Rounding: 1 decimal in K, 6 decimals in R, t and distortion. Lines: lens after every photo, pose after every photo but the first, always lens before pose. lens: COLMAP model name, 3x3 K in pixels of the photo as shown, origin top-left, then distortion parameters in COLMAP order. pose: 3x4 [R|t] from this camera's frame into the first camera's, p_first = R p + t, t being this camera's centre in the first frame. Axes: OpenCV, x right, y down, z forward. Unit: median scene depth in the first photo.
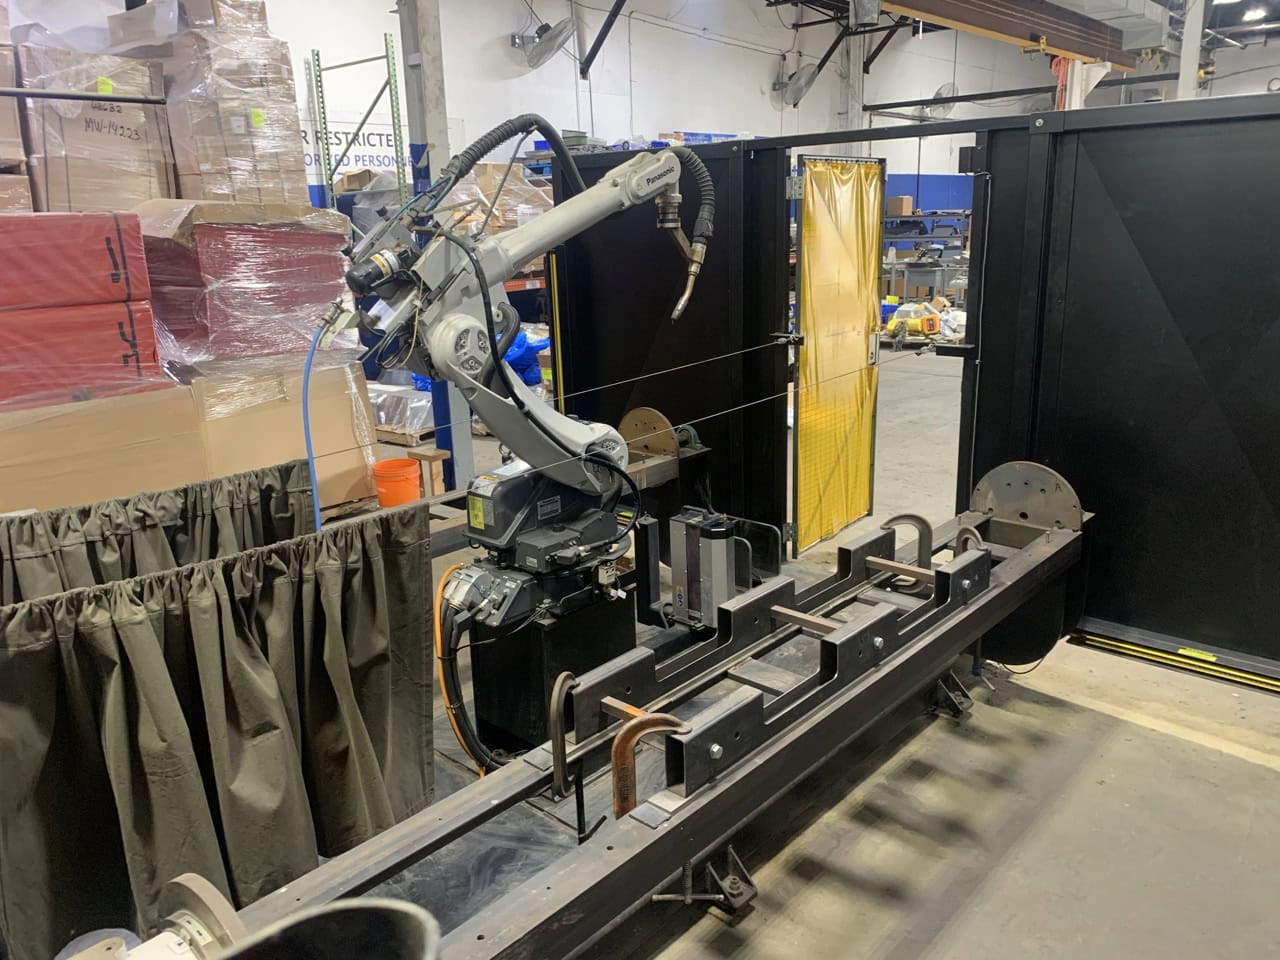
lens RADIAL K [[968.1, 0, 635.6], [0, 968.1, 481.6], [0, 0, 1]] dist [0.071066, -0.091479]
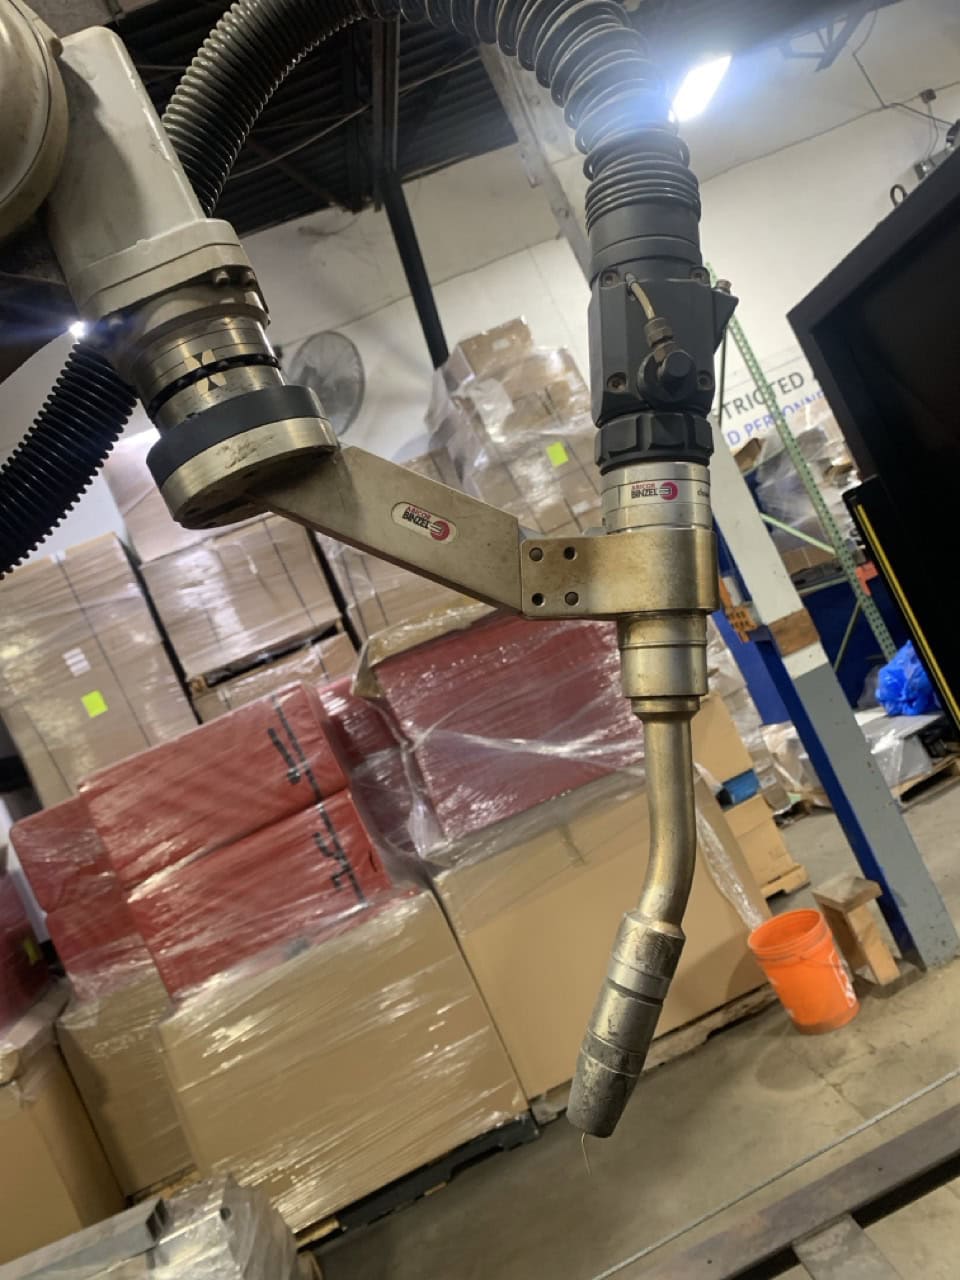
lens RADIAL K [[968.1, 0, 483.0], [0, 968.1, 636.0], [0, 0, 1]] dist [0.071066, -0.091479]
pose [[0.680990, -0.304962, -0.665771, 0.078662], [0.230855, 0.952204, -0.200033, -0.132109], [0.694952, -0.017476, 0.718844, 0.587104]]
